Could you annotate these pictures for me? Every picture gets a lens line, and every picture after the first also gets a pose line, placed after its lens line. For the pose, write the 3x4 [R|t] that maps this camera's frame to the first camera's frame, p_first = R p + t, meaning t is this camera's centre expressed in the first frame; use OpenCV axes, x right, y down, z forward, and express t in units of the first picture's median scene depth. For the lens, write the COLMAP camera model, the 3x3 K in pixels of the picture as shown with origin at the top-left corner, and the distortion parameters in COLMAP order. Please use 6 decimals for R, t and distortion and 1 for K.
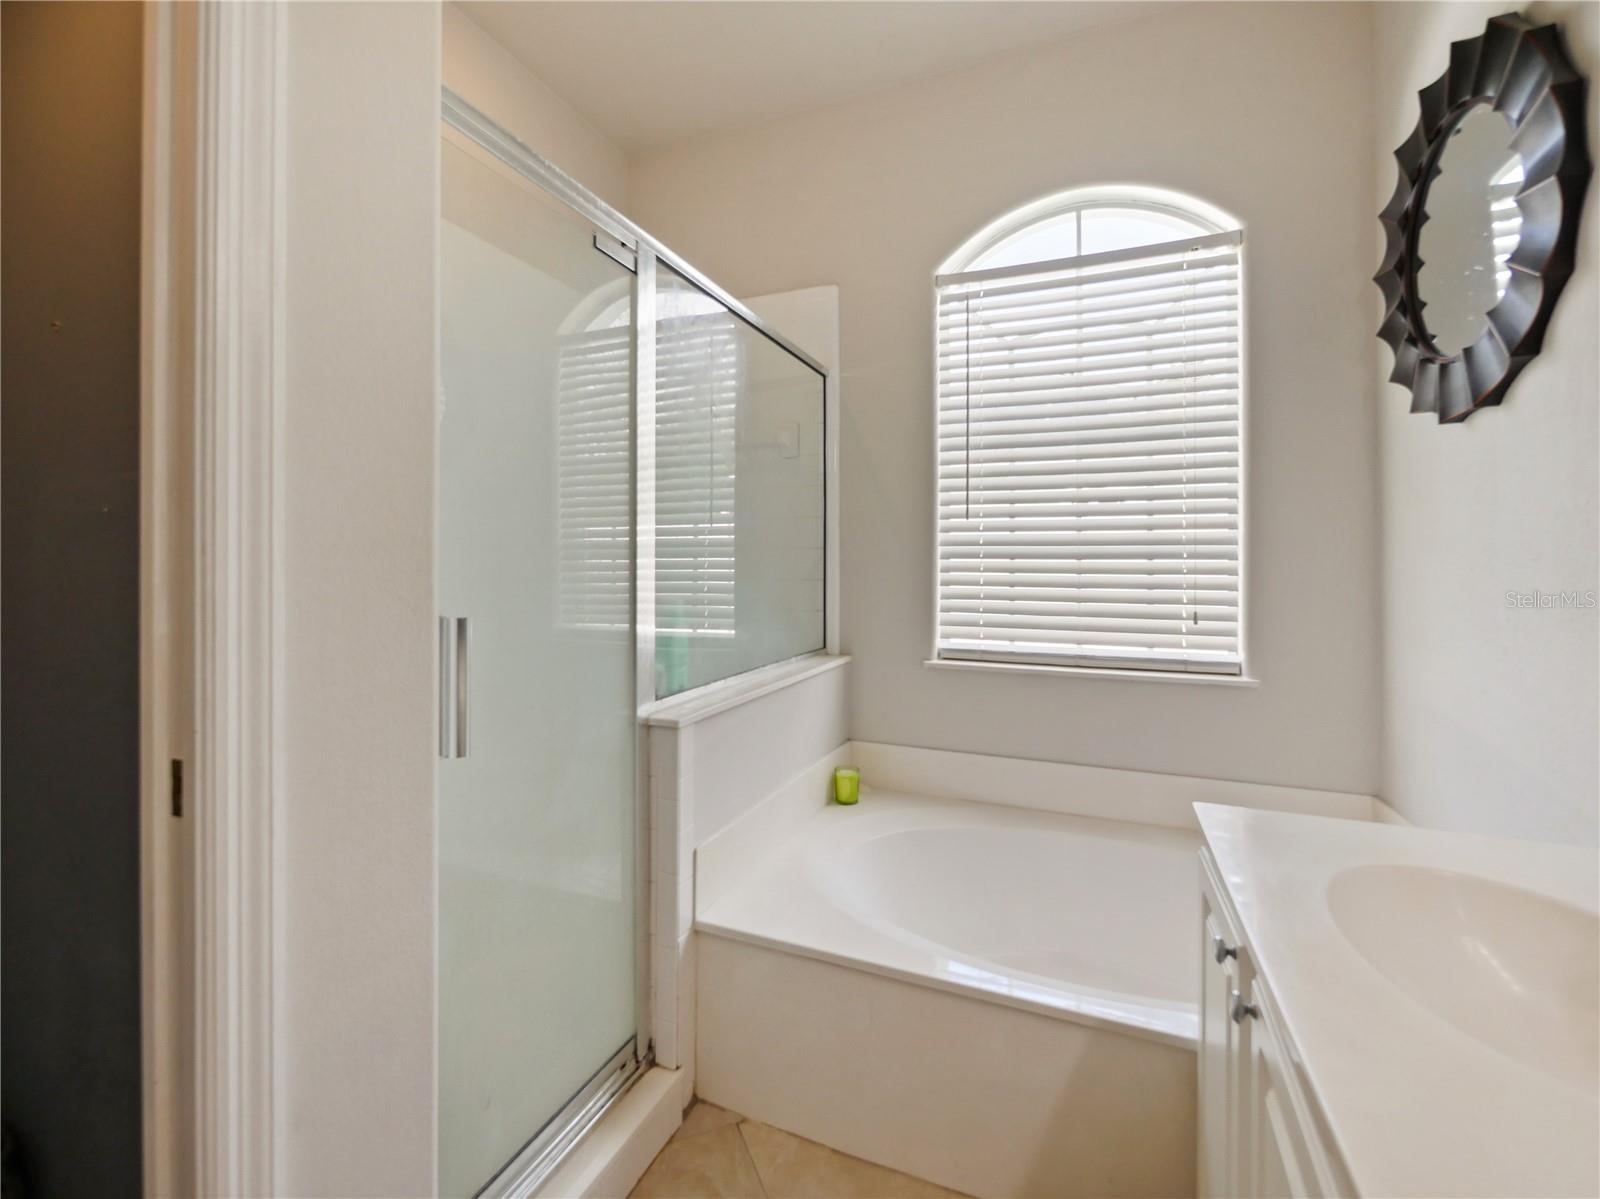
lens RADIAL K [[710.5, 0, 805.2], [0, 710.5, 547.8], [0, 0, 1]] dist [-0.007204, 0.000489]
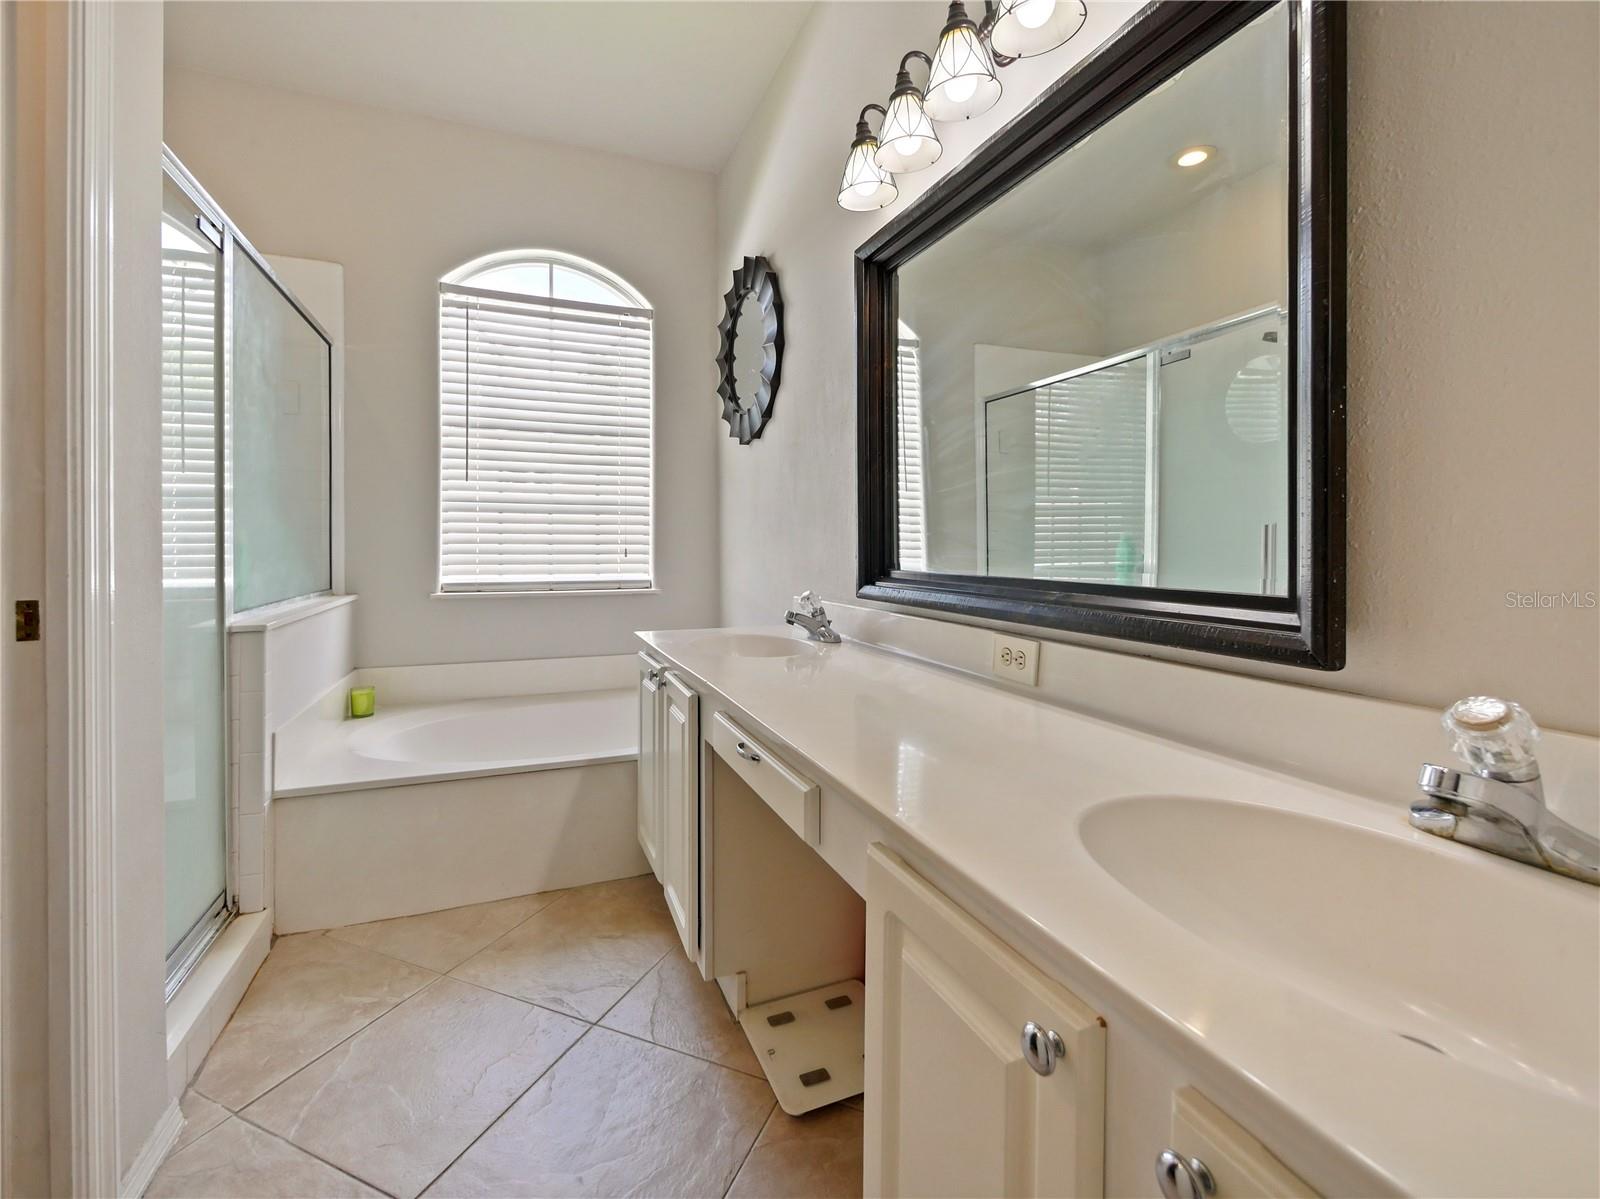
lens RADIAL K [[687.5, 0, 794.1], [0, 687.5, 589.2], [0, 0, 1]] dist [-0.000317, -0.000365]
pose [[0.716705, -0.047280, 0.695772, -0.274192], [-0.015915, 0.996330, 0.084098, 0.050474], [-0.697195, -0.071347, 0.713323, -0.393856]]
